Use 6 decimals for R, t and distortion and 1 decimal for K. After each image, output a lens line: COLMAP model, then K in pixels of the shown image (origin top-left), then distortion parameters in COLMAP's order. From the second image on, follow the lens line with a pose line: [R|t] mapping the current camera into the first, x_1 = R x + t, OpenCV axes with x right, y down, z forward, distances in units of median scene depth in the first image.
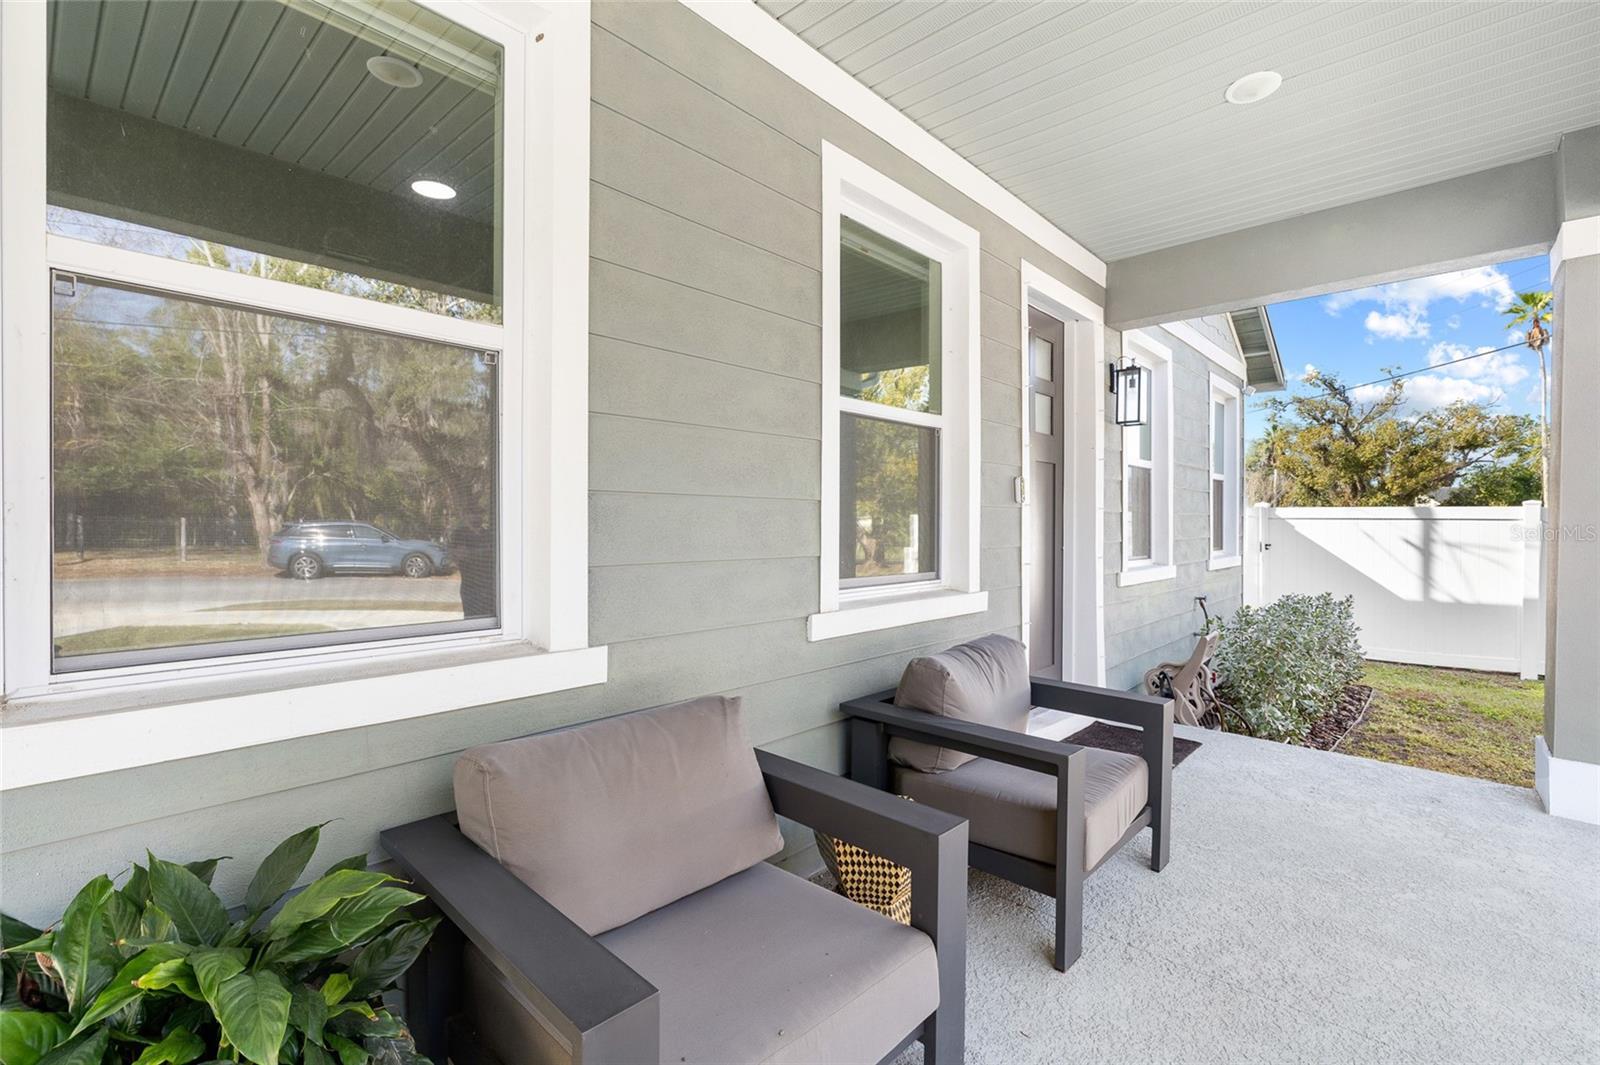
lens RADIAL K [[715.5, 0, 802.3], [0, 715.5, 531.0], [0, 0, 1]] dist [-0.011491, 0.003366]
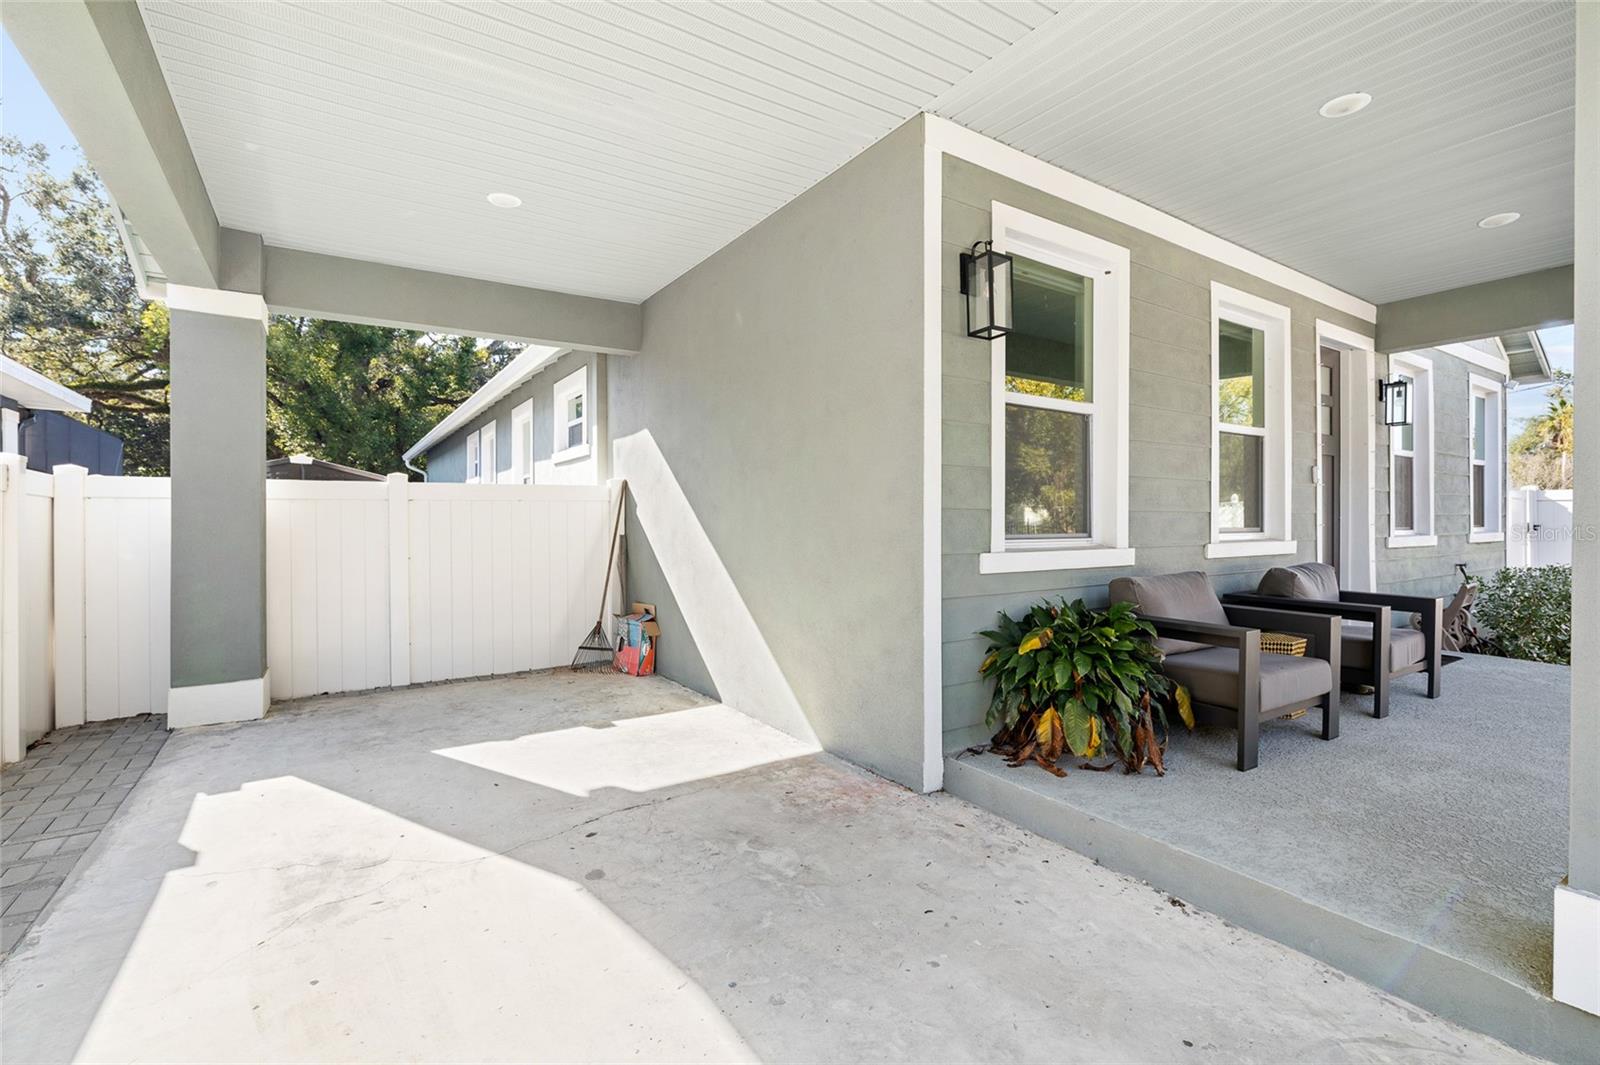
lens RADIAL K [[715.5, 0, 797.7], [0, 715.5, 517.3], [0, 0, 1]] dist [-0.011491, 0.003366]
pose [[0.971113, 0.000467, -0.238618, -0.305974], [-0.002805, 0.999951, -0.009461, 0.037824], [0.238602, 0.009857, 0.971067, -0.544181]]
